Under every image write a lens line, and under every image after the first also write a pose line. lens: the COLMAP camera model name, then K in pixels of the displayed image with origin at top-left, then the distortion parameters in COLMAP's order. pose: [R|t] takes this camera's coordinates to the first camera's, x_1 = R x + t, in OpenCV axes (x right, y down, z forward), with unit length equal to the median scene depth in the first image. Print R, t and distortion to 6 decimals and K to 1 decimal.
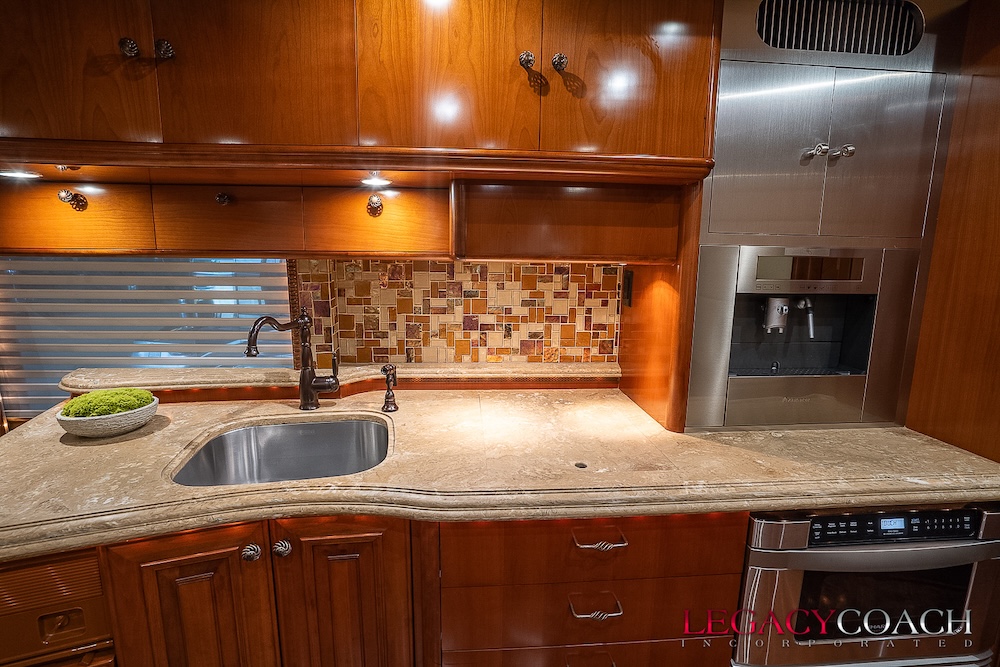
lens RADIAL K [[468.4, 0, 500.0], [0, 468.4, 333.5], [0, 0, 1]] dist [-0.034275, 0.010638]
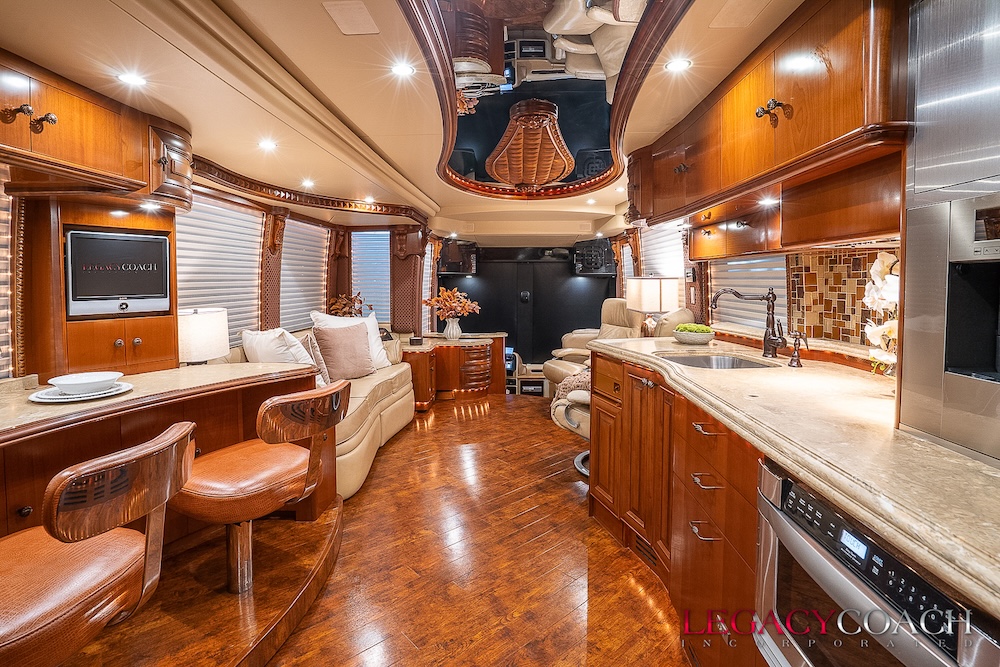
lens RADIAL K [[475.7, 0, 501.9], [0, 475.7, 314.8], [0, 0, 1]] dist [-0.033475, 0.000173]
pose [[-0.112230, 0.058912, -0.991934, 1.138613], [-0.168038, 0.982739, 0.077378, 0.057234], [0.979371, 0.175367, -0.100394, 0.304867]]
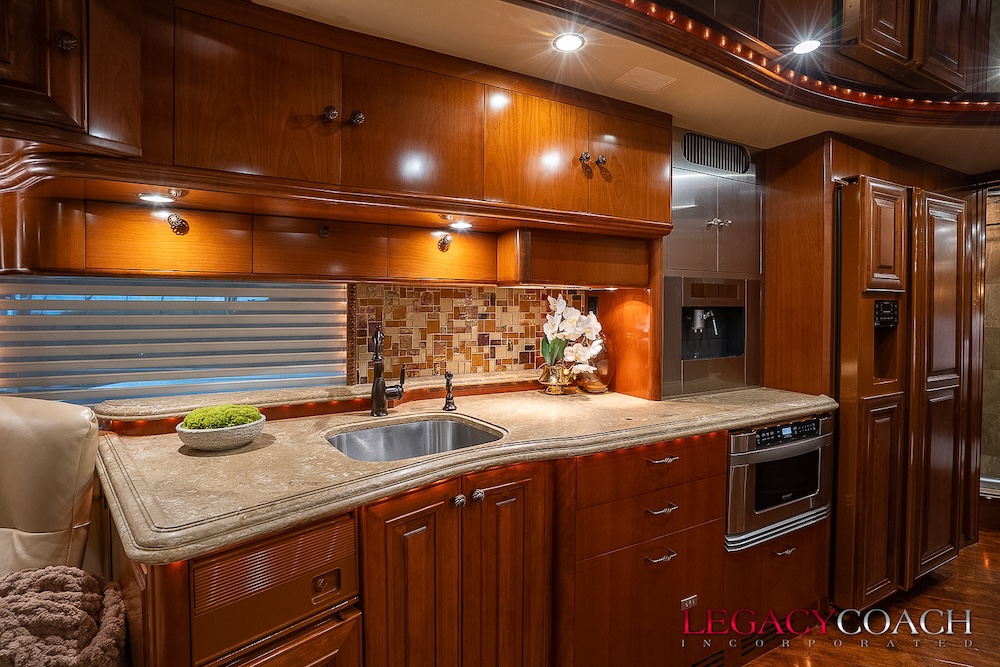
lens RADIAL K [[475.7, 0, 501.9], [0, 475.7, 314.8], [0, 0, 1]] dist [-0.033475, 0.000173]
pose [[0.920260, -0.016558, 0.390957, -0.578913], [0.071468, 0.989411, -0.126323, 0.085309], [-0.384726, 0.144191, 0.911699, -0.193640]]
